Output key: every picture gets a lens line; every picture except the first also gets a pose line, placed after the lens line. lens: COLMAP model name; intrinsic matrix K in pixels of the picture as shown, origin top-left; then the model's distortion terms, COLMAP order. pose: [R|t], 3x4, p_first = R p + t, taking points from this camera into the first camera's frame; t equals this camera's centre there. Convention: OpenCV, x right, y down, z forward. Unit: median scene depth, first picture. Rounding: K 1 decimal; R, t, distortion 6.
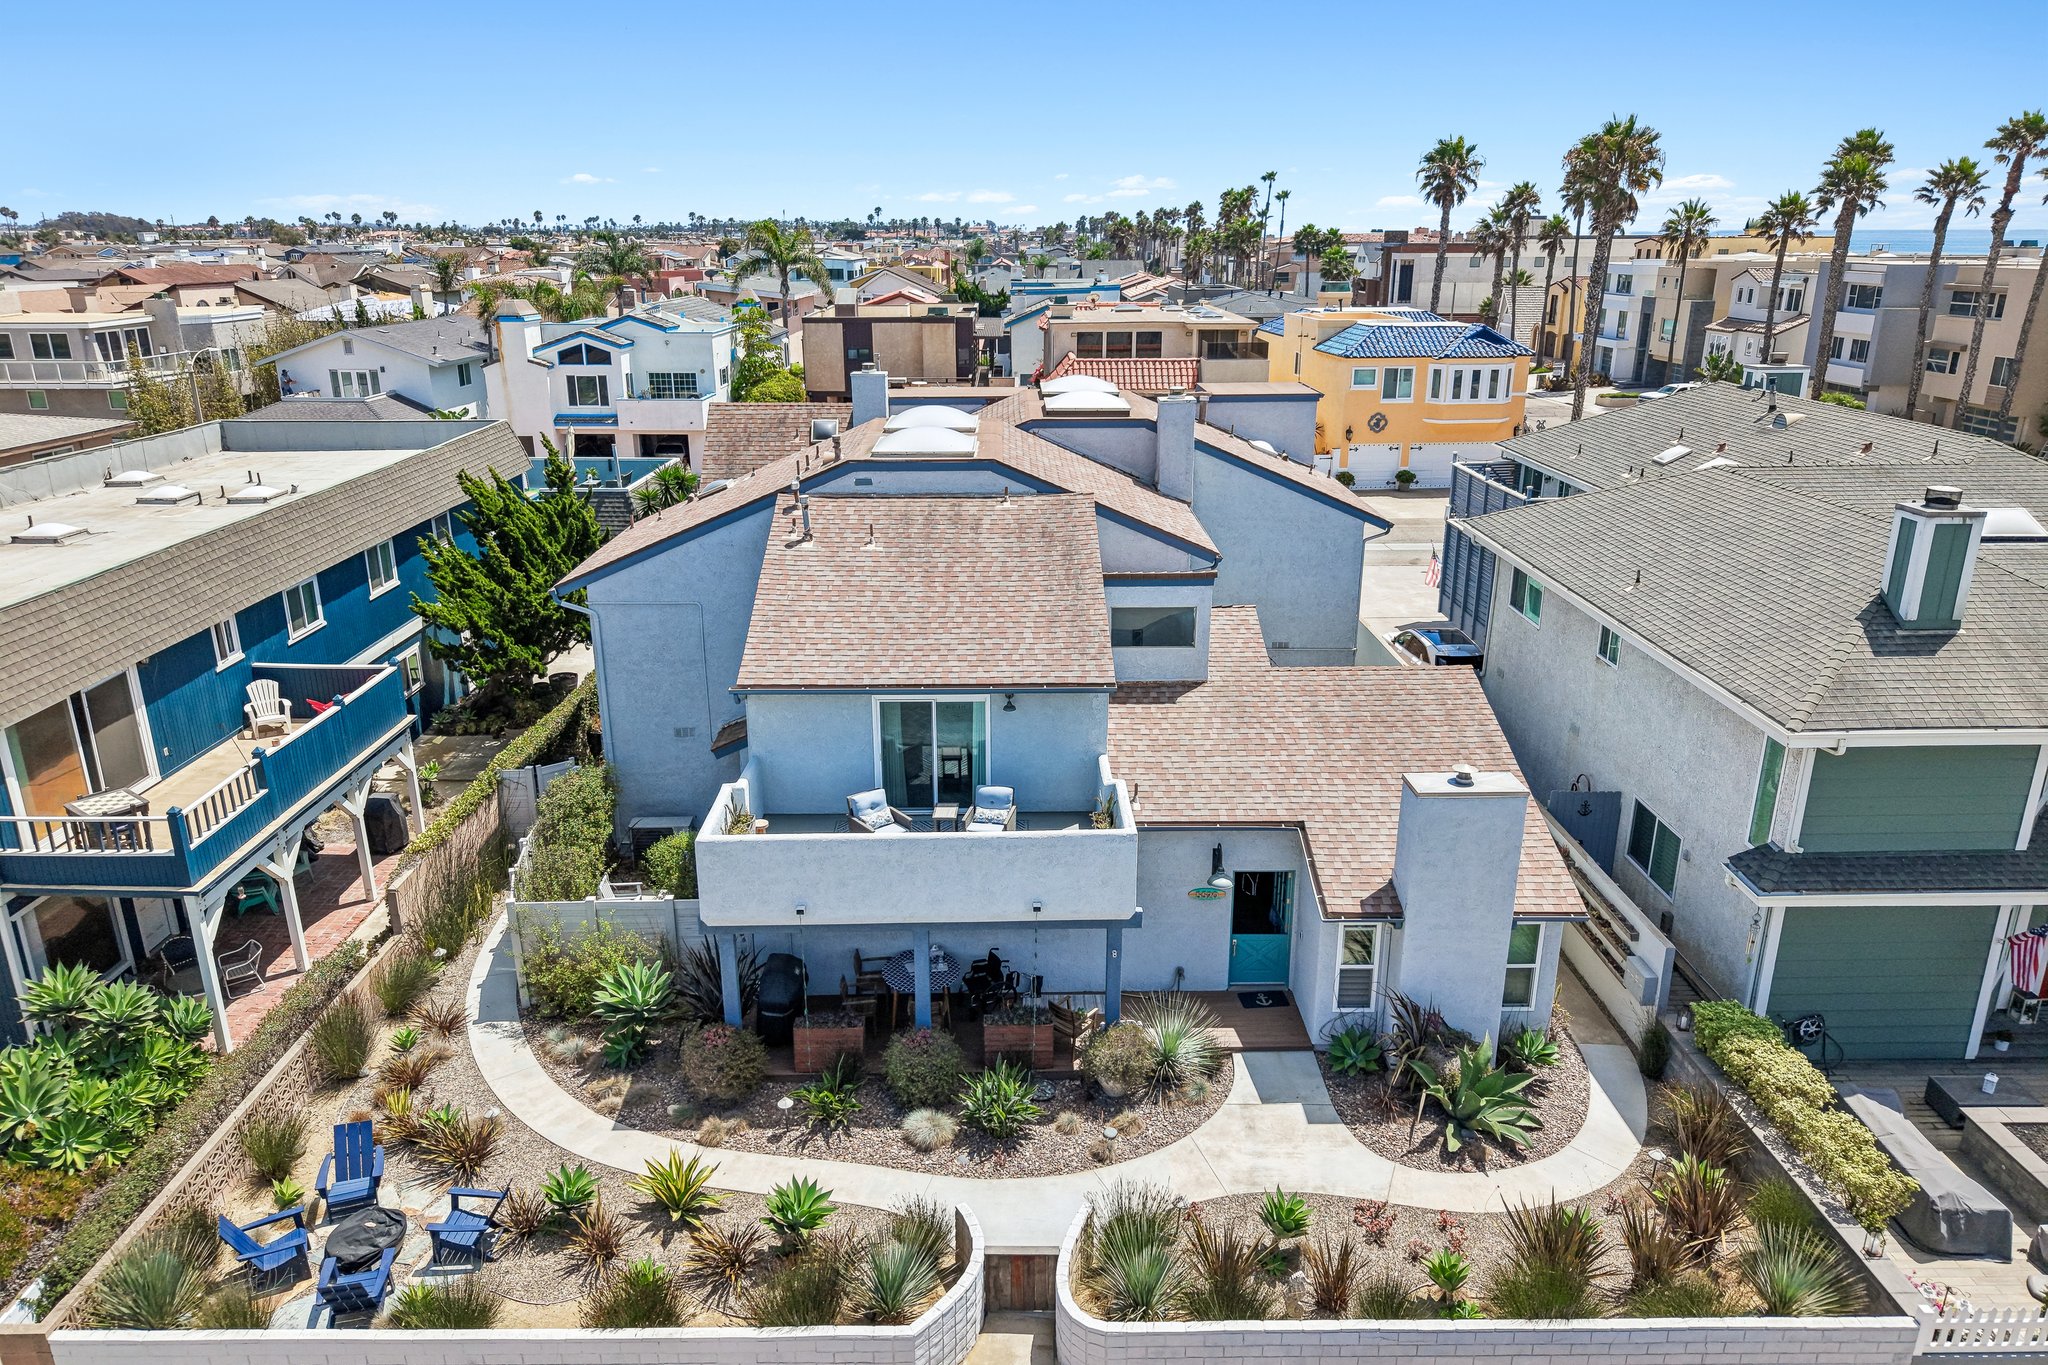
lens RADIAL K [[1378.3, 0, 1043.9], [0, 1378.3, 680.4], [0, 0, 1]] dist [0.015015, -0.016439]
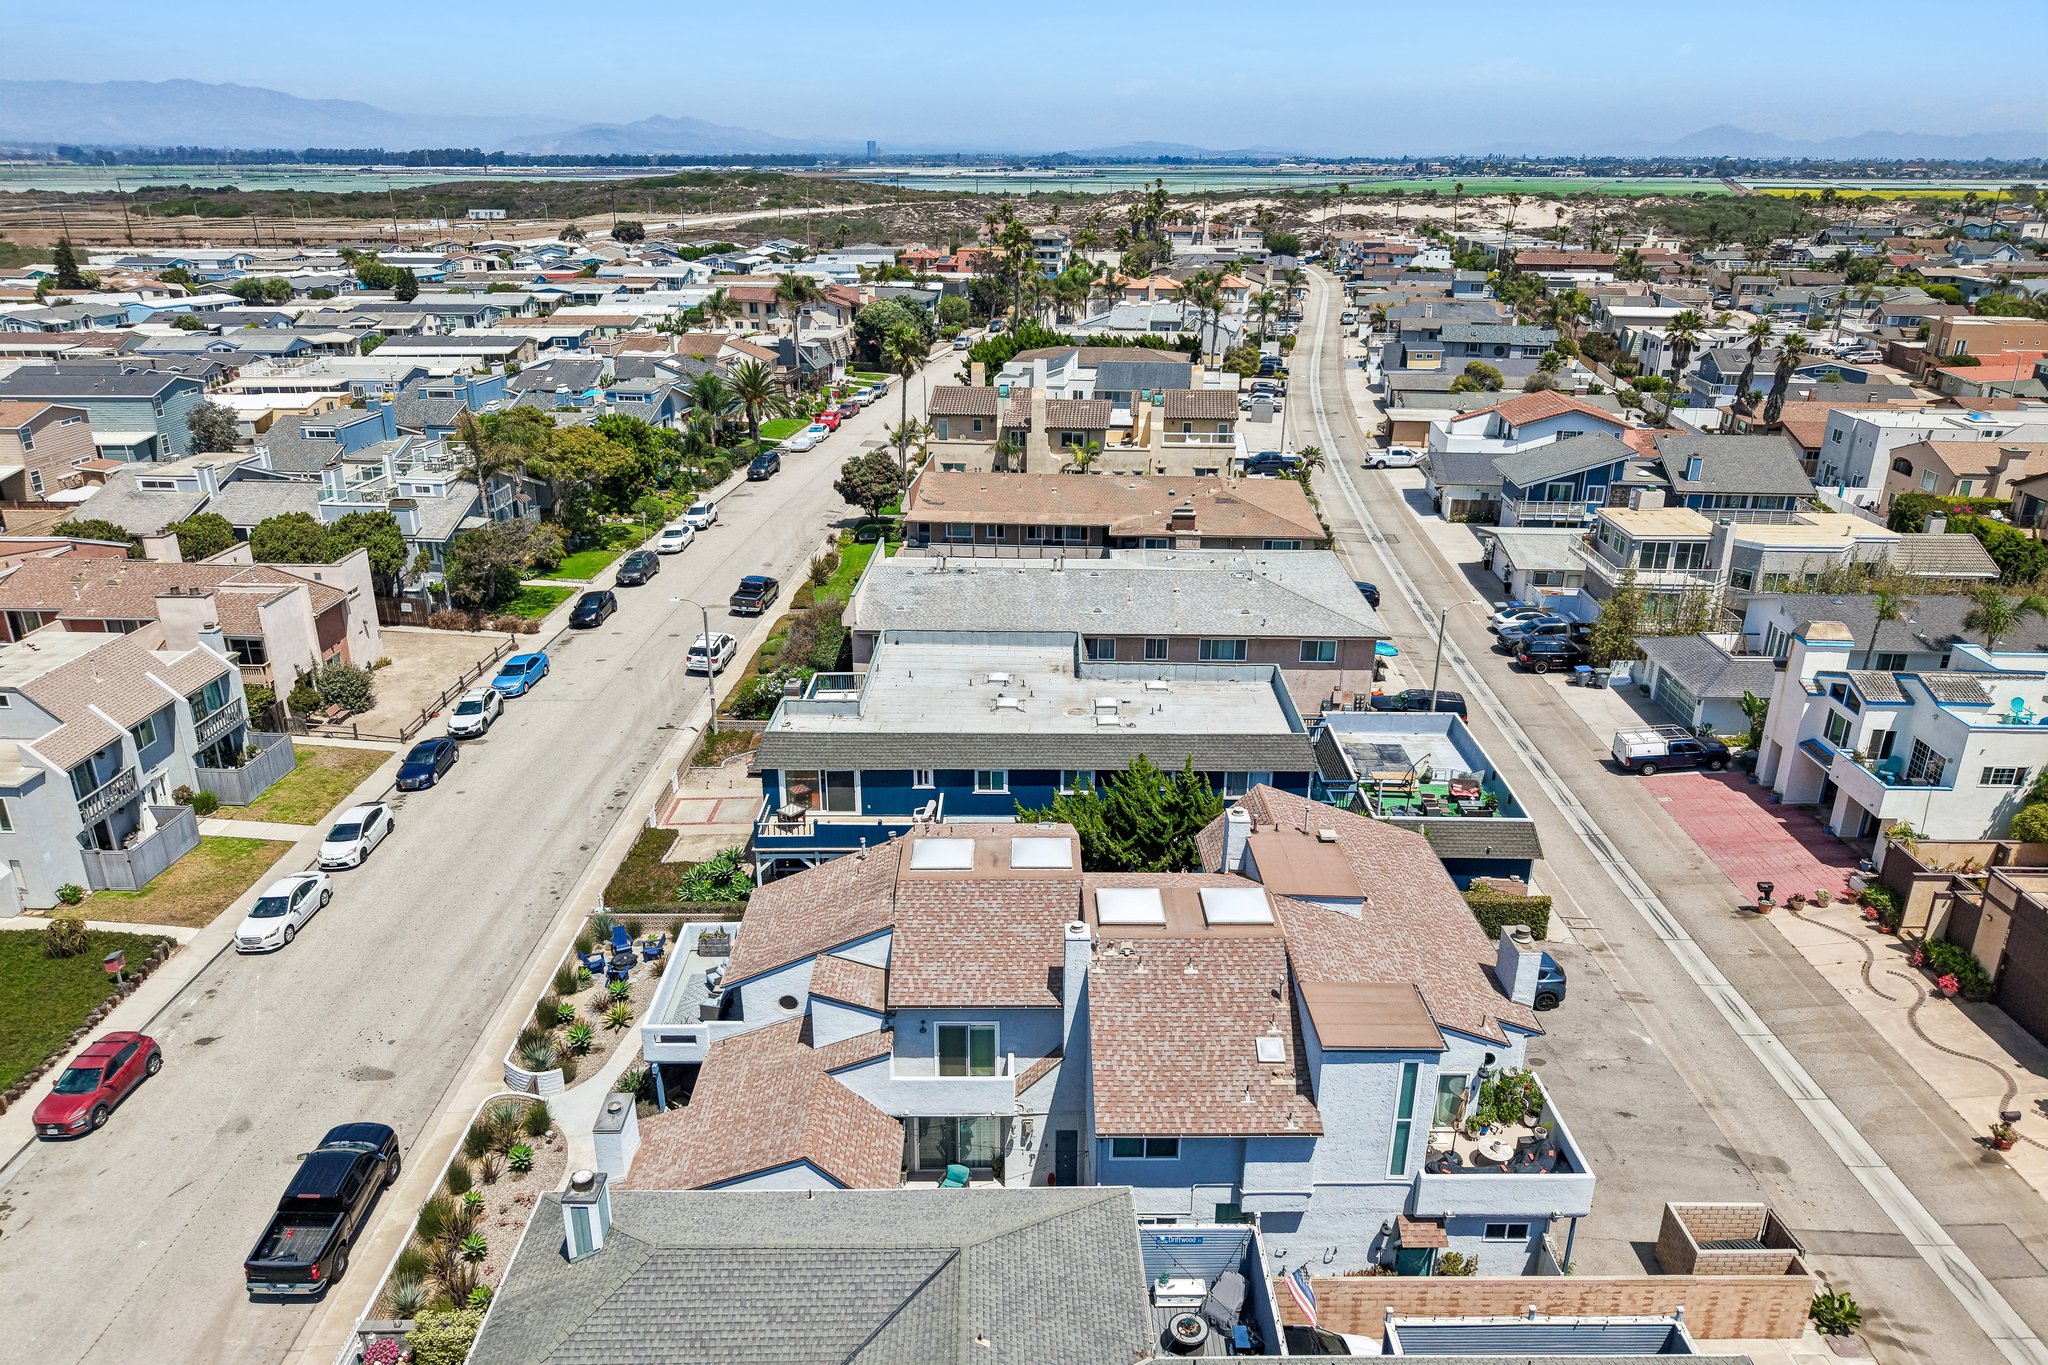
lens RADIAL K [[1378.3, 0, 1020.1], [0, 1378.3, 684.6], [0, 0, 1]] dist [0.015015, -0.016439]
pose [[-0.016728, 0.359390, -0.933038, 1.481172], [-0.314312, 0.883971, 0.346125, -1.019798], [0.949172, 0.299055, 0.098173, 0.918017]]
